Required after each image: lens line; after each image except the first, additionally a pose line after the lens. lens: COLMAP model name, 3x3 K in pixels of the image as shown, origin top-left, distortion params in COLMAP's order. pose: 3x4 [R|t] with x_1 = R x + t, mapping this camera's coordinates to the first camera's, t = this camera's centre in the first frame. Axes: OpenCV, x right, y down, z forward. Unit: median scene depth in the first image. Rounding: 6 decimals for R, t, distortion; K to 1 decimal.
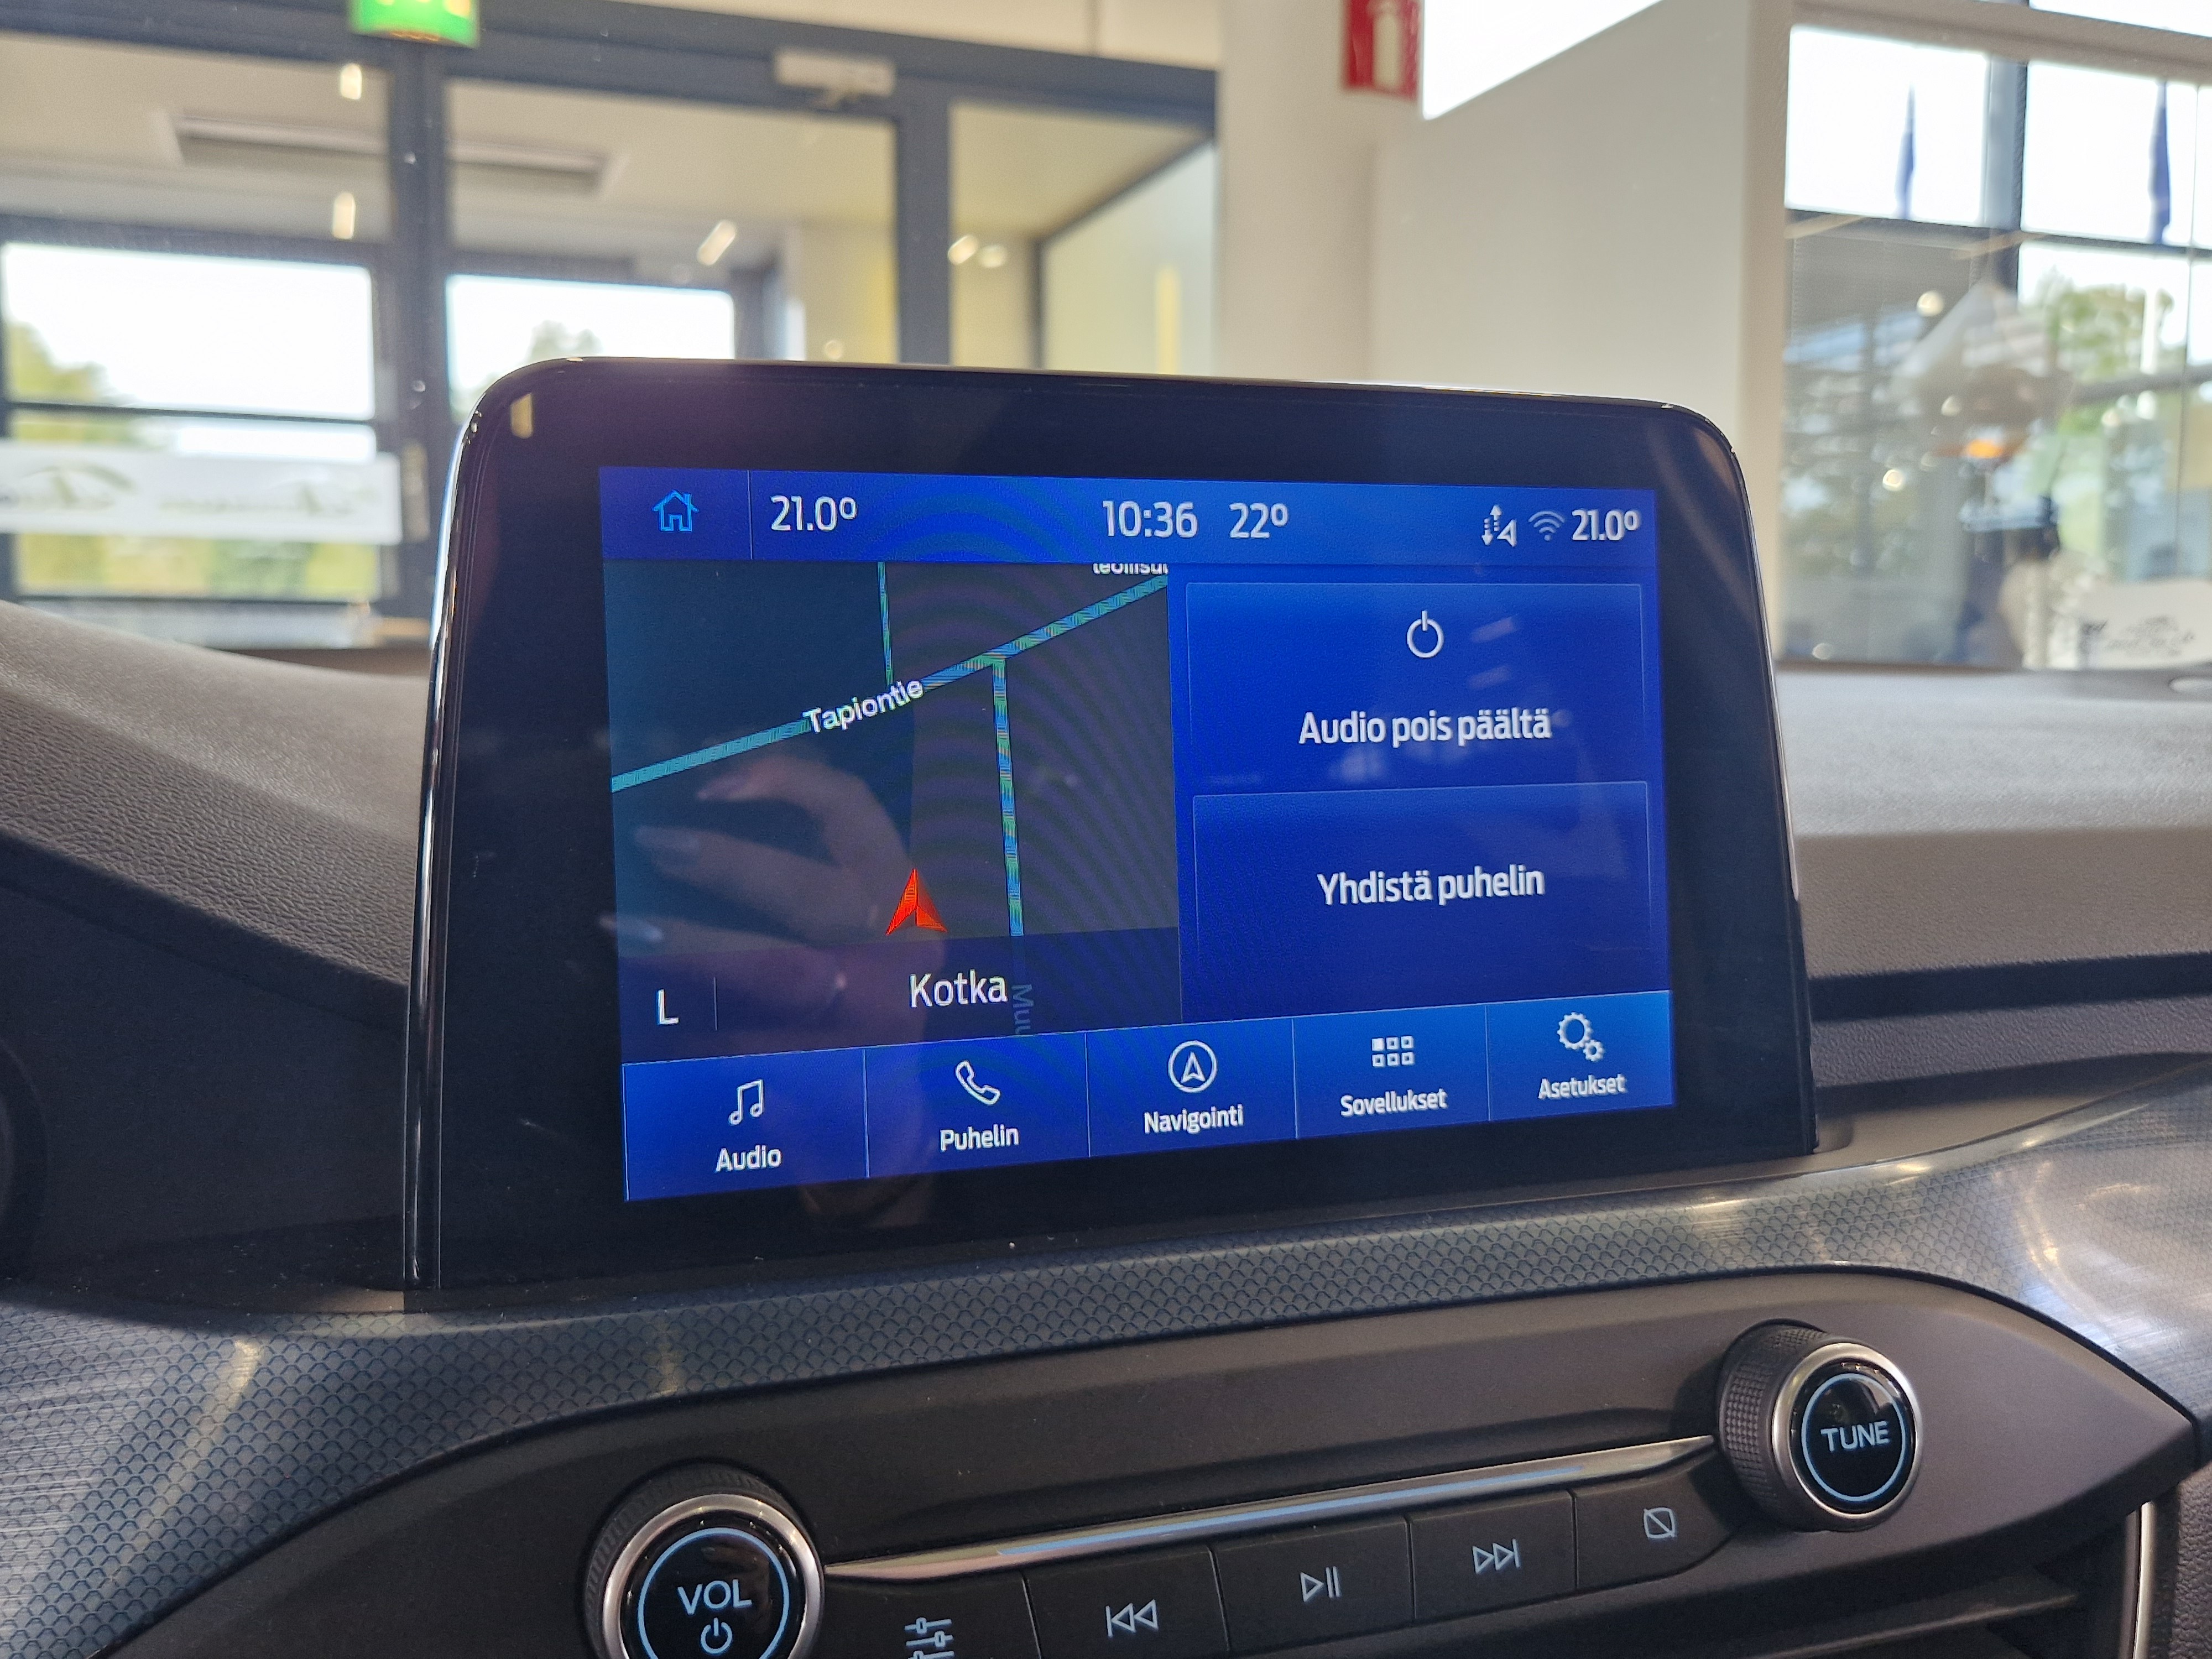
lens RADIAL K [[1951.6, 0, 1090.3], [0, 1951.6, 827.8], [0, 0, 1]] dist [0.037977, -0.042690]
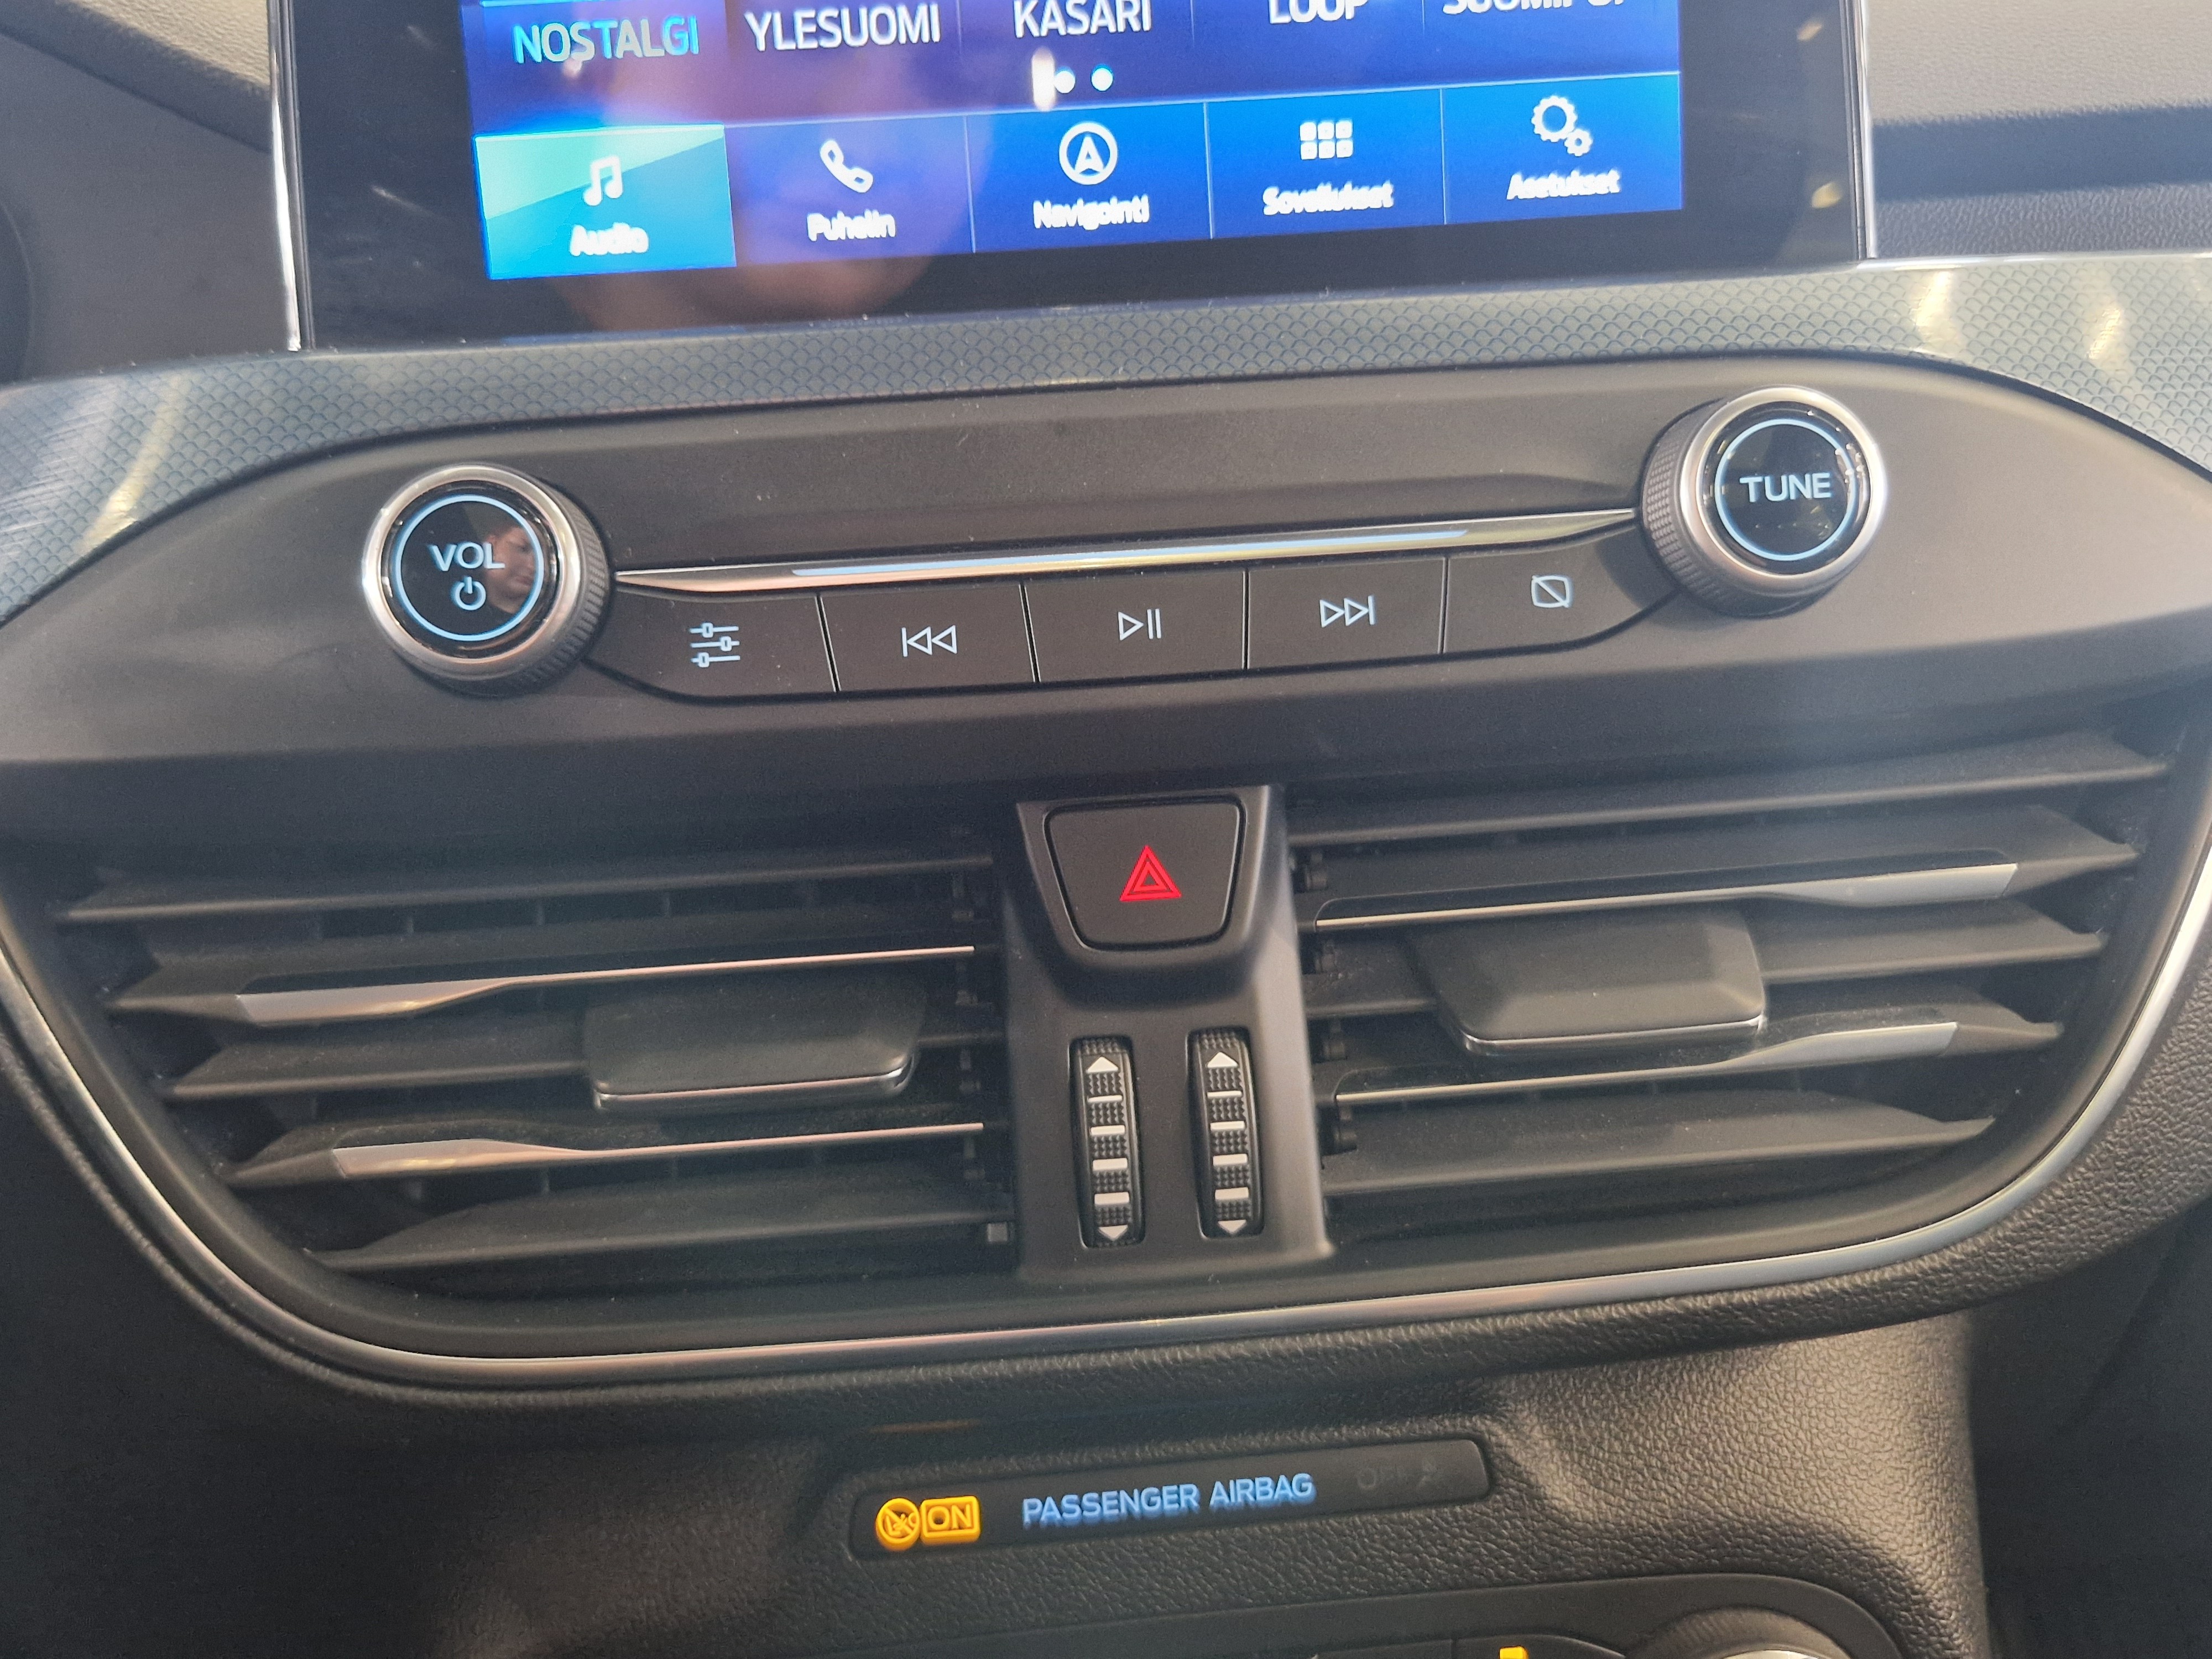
lens RADIAL K [[1951.6, 0, 1106.6], [0, 1951.6, 824.2], [0, 0, 1]] dist [0.037977, -0.042690]
pose [[0.966008, 0.011175, -0.258269, 0.314224], [0.028714, 0.988245, 0.150160, 0.307588], [0.256911, -0.152471, 0.954332, 0.073757]]
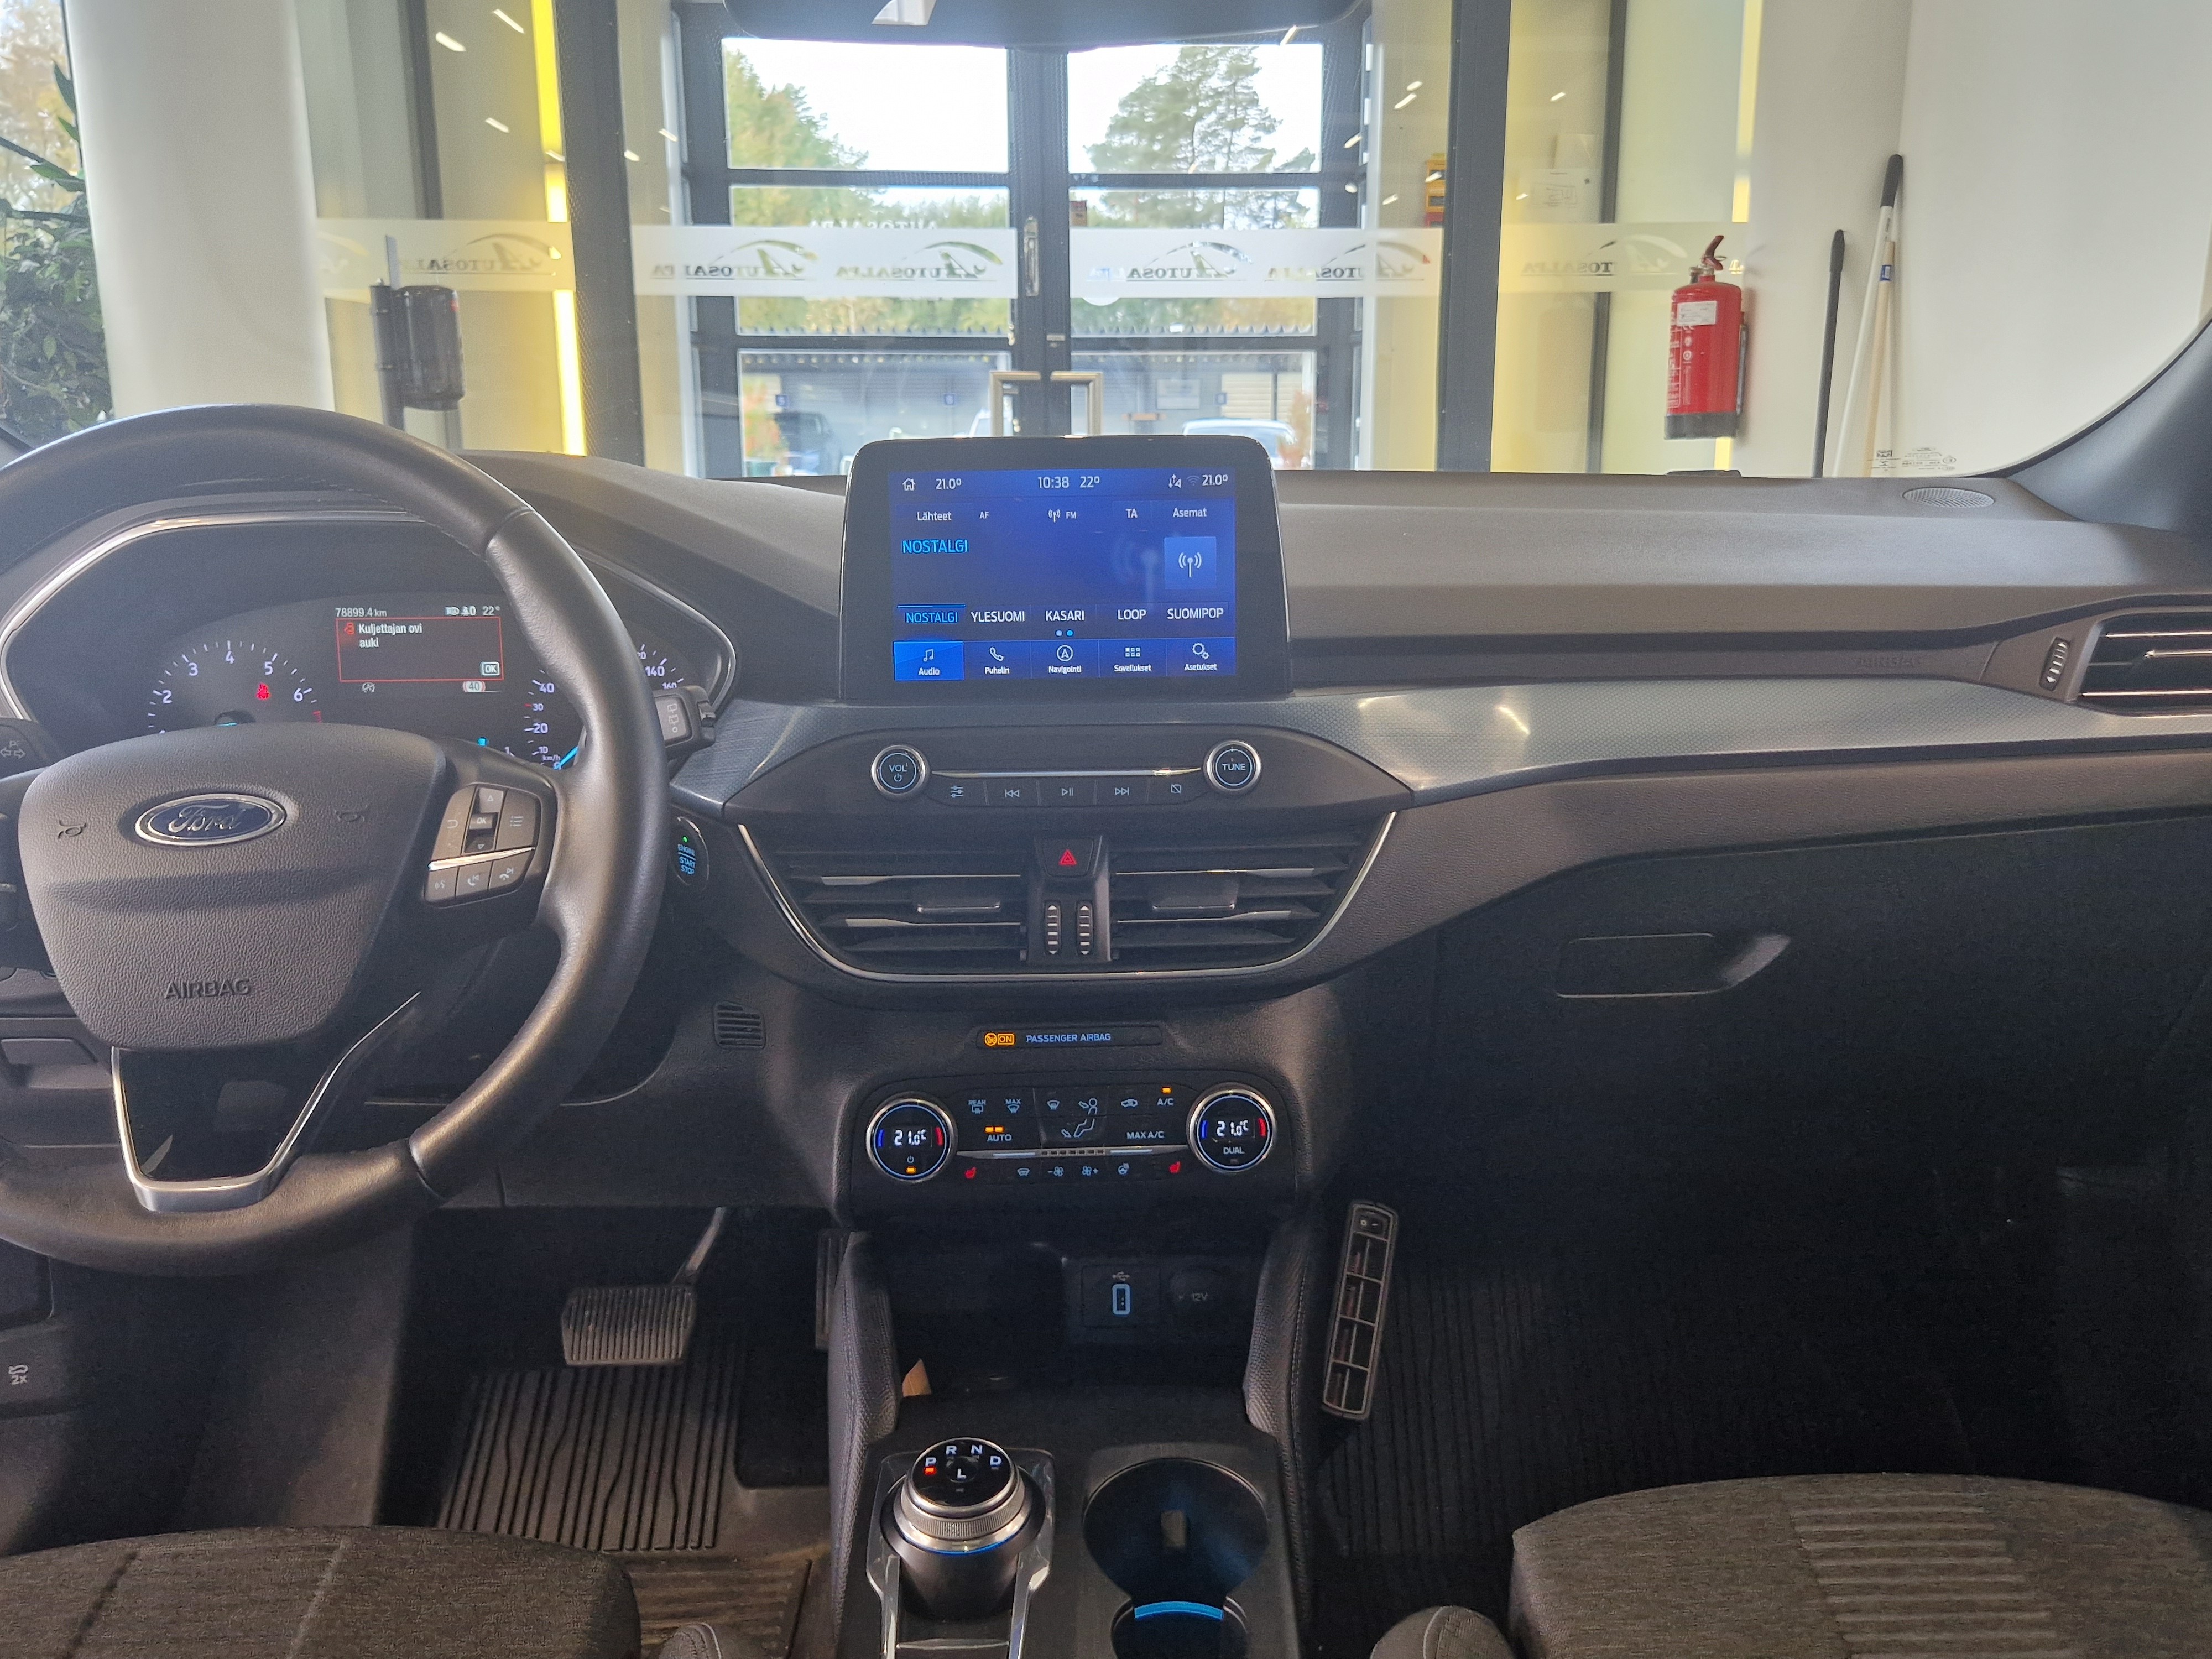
lens RADIAL K [[1951.6, 0, 1124.6], [0, 1951.6, 823.6], [0, 0, 1]] dist [0.037977, -0.042690]
pose [[0.953854, 0.061636, -0.293878, 1.162044], [-0.018465, 0.988894, 0.147472, -0.081197], [0.299704, -0.135241, 0.944398, -2.158660]]
